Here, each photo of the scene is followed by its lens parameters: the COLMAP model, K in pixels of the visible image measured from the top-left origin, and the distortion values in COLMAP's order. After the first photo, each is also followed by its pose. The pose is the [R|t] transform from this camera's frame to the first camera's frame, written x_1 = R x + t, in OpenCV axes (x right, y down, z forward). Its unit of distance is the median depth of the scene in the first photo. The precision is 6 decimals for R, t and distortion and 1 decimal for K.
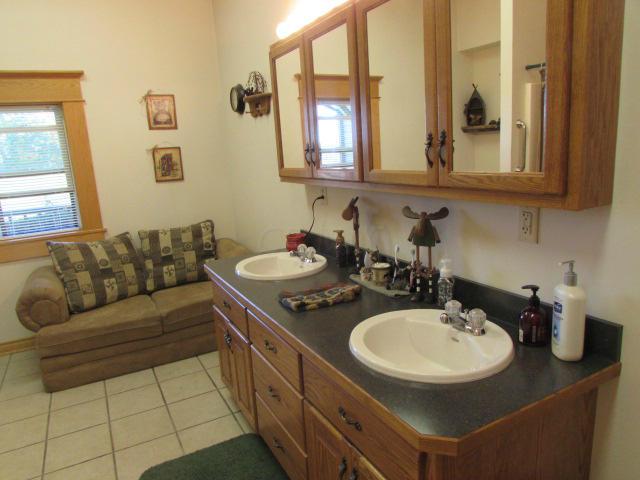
lens RADIAL K [[450.7, 0, 320.2], [0, 450.7, 238.0], [0, 0, 1]] dist [-0.052256, 0.032448]
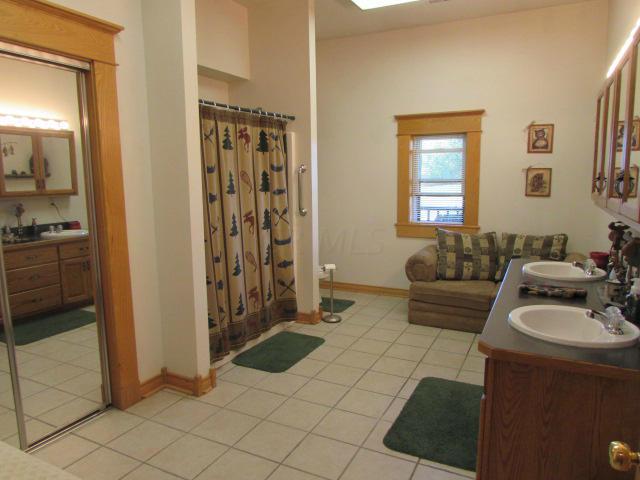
lens RADIAL K [[450.7, 0, 320.2], [0, 450.7, 238.0], [0, 0, 1]] dist [-0.052256, 0.032448]
pose [[0.573857, 0.168712, -0.801389, 0.325828], [-0.191657, 0.979043, 0.068871, 0.011366], [0.796213, 0.114069, 0.594165, -0.162219]]
